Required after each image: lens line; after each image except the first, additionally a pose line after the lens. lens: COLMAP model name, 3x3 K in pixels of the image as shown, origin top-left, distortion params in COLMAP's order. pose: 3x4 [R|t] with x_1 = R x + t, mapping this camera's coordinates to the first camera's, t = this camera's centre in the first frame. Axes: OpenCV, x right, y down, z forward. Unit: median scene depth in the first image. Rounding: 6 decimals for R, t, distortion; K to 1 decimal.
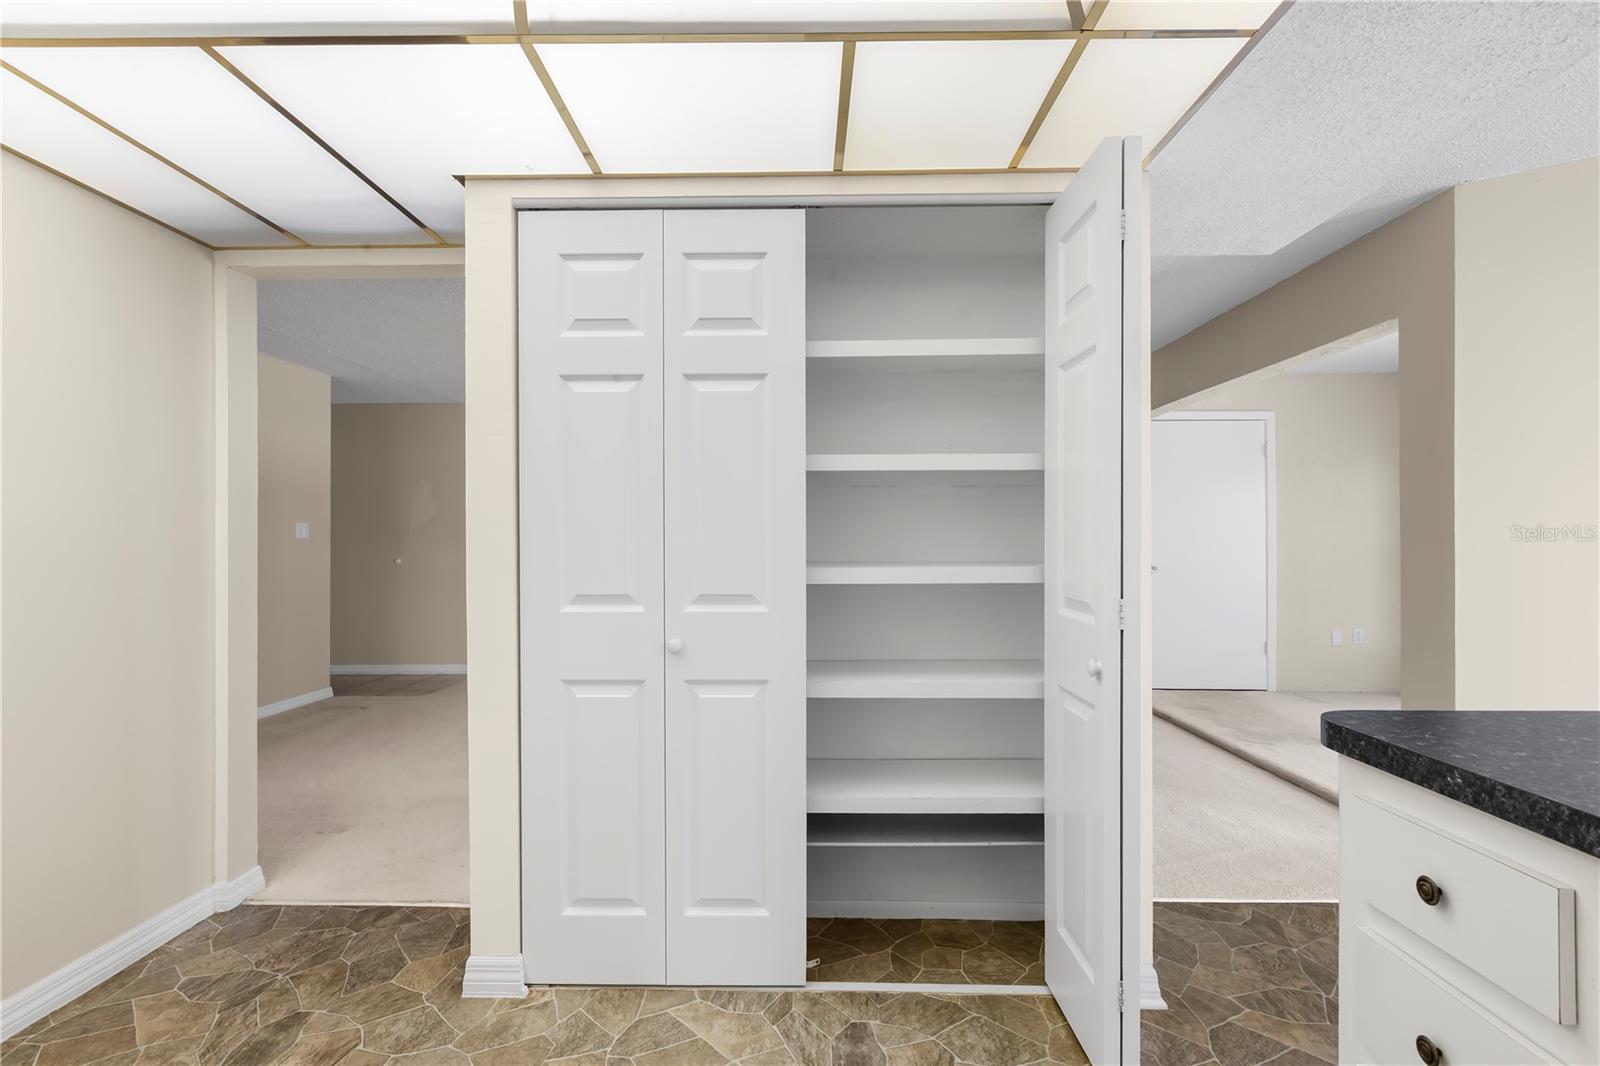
lens RADIAL K [[728.5, 0, 800.0], [0, 728.5, 527.2], [0, 0, 1]] dist [0.000558, -0.000095]
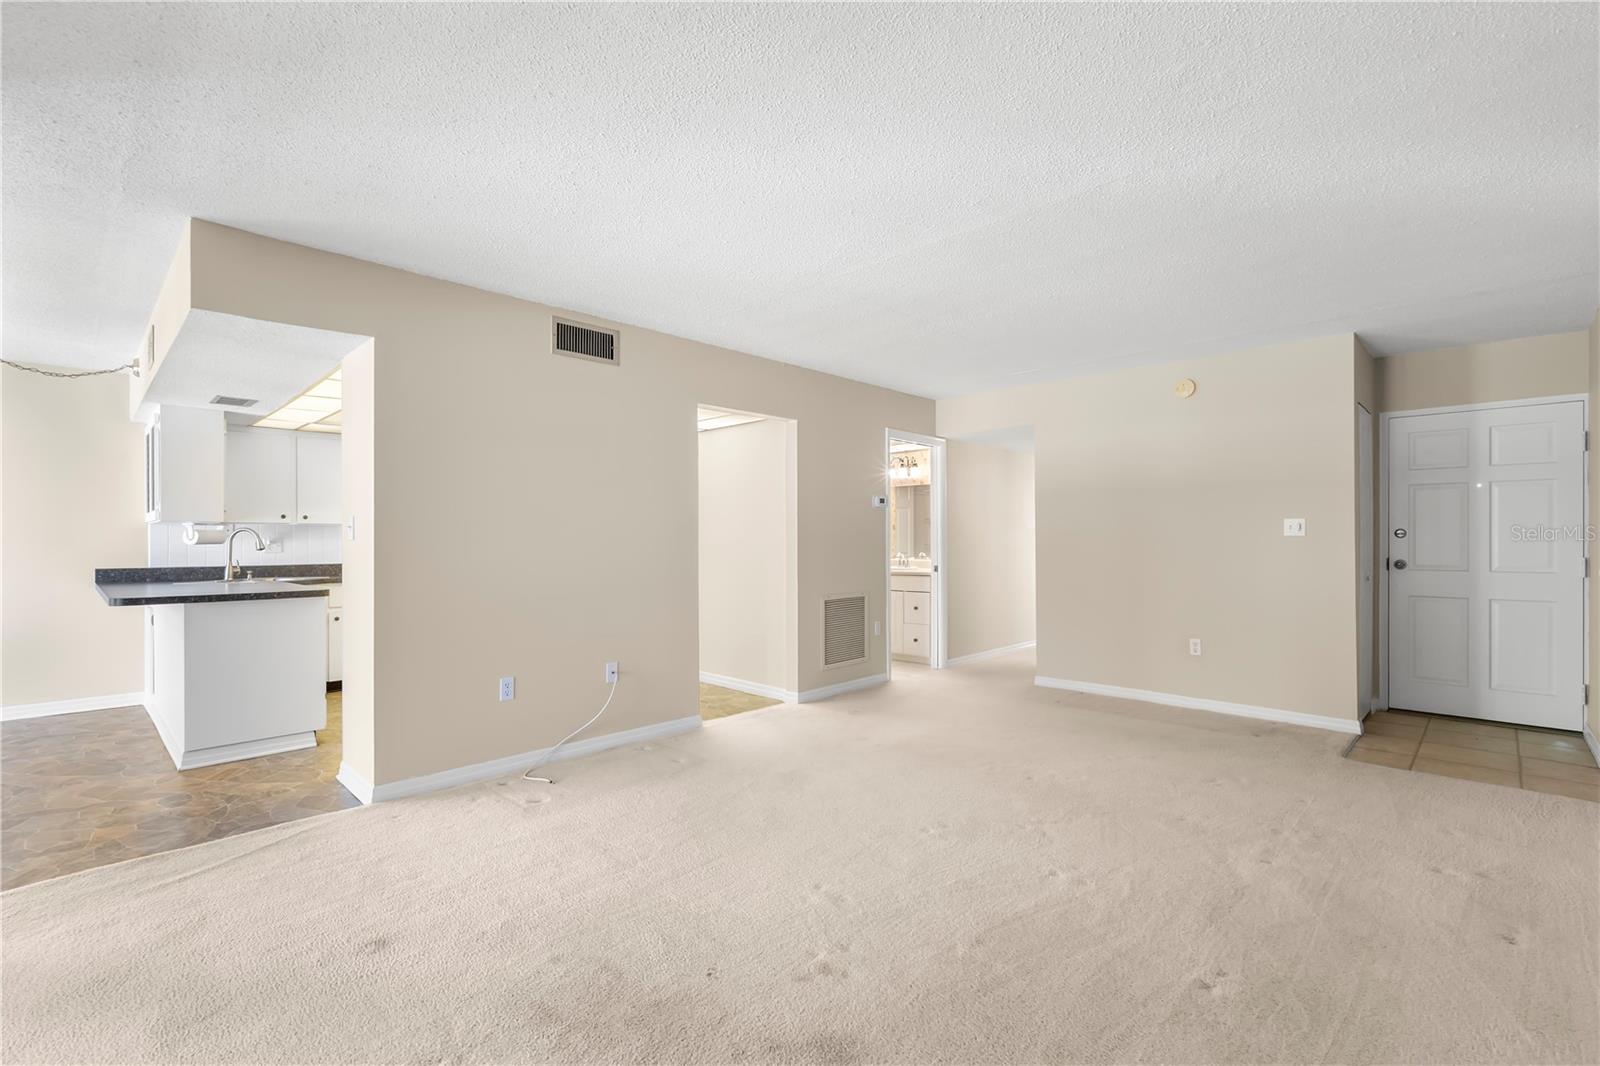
lens RADIAL K [[722.3, 0, 800.0], [0, 722.3, 533.0], [0, 0, 1]] dist [0.019702, -0.015143]
pose [[-0.686043, -0.002170, -0.727557, -0.413645], [0.005922, 0.999946, -0.008566, 0.017191], [0.727536, -0.010185, -0.685993, 3.192384]]
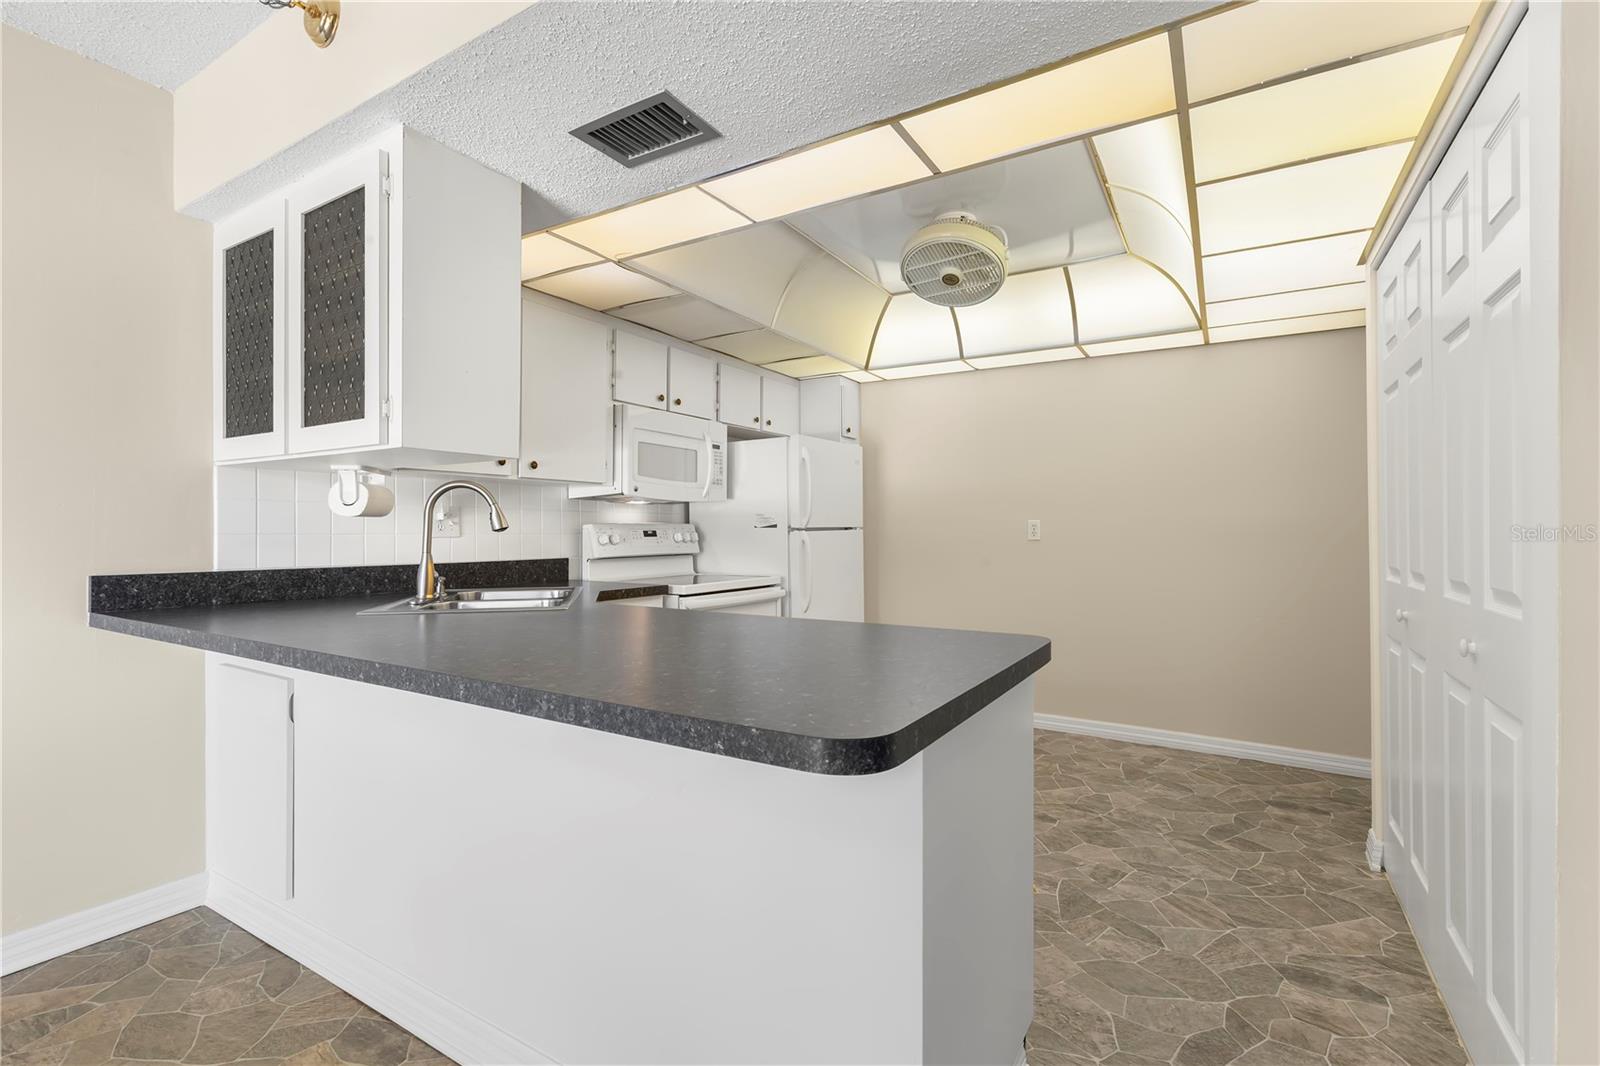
lens RADIAL K [[728.5, 0, 800.0], [0, 728.5, 527.2], [0, 0, 1]] dist [0.000558, -0.000095]
pose [[-0.501909, -0.001772, -0.864918, -0.280354], [-0.001673, 0.999998, -0.001078, 0.031347], [0.864919, 0.000906, -0.501911, 1.810351]]
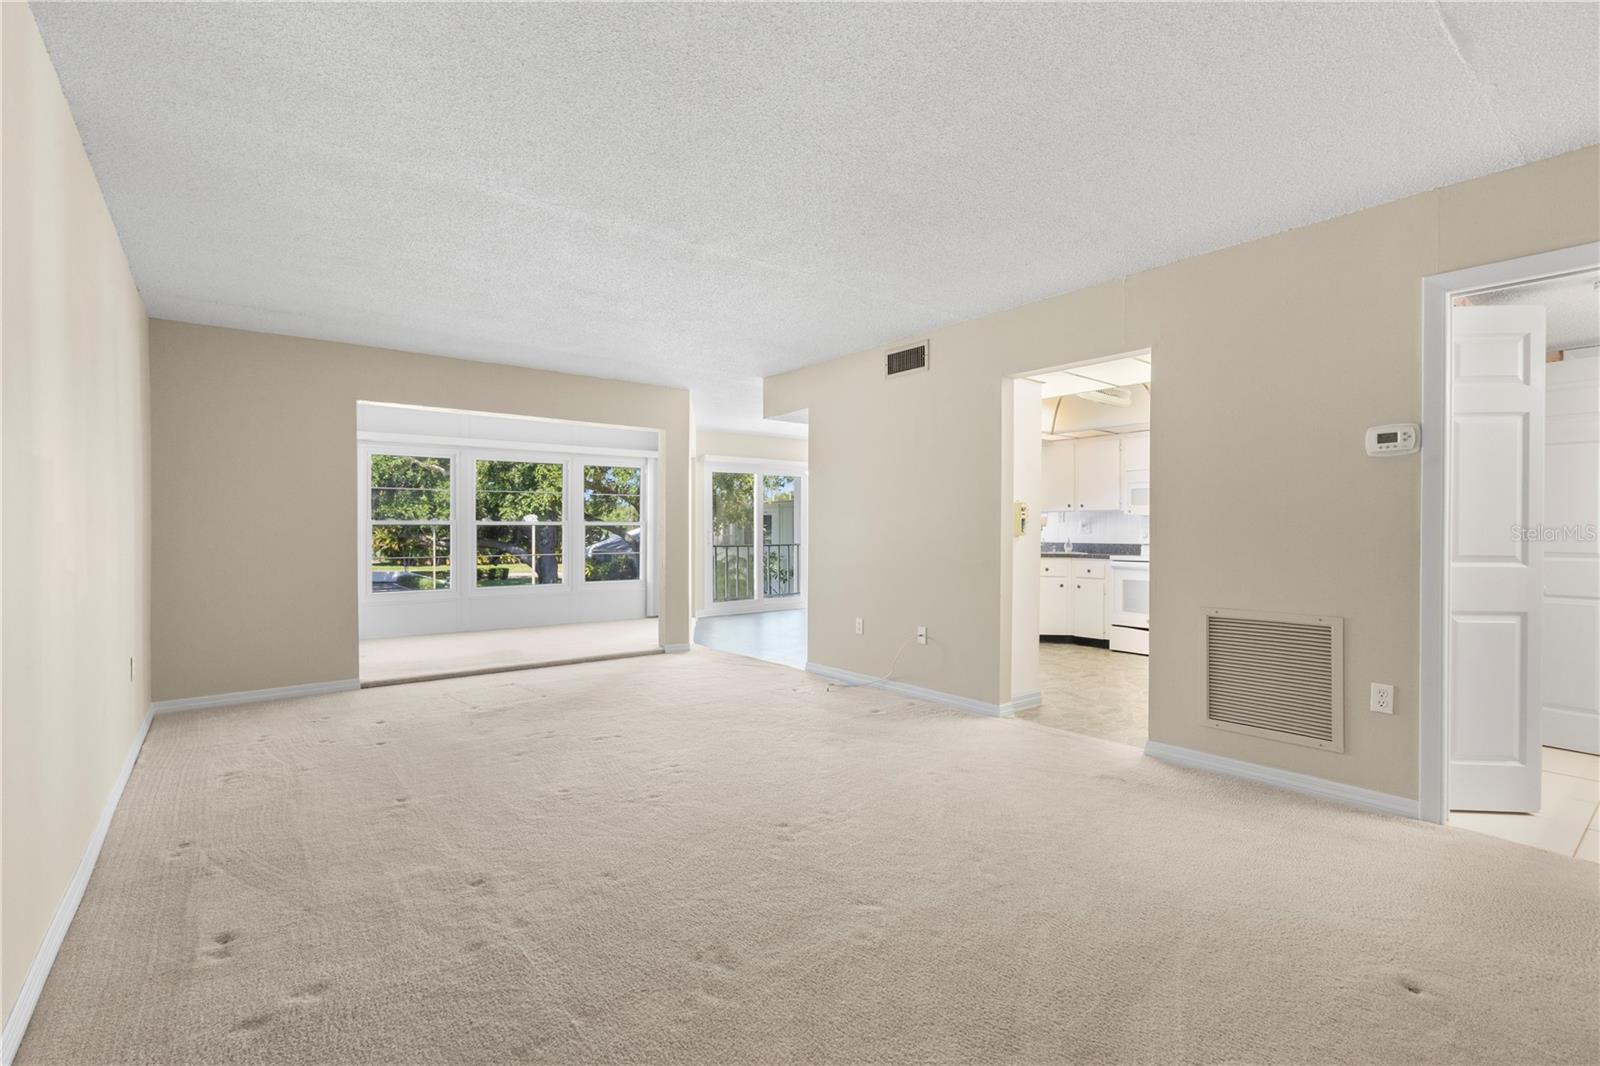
lens RADIAL K [[728.5, 0, 800.0], [0, 728.5, 527.2], [0, 0, 1]] dist [0.000558, -0.000095]
pose [[-0.635642, 0.000594, 0.771983, -2.075393], [-0.003372, 0.999988, -0.003546, 0.034487], [-0.771976, -0.004857, -0.635633, 3.224586]]
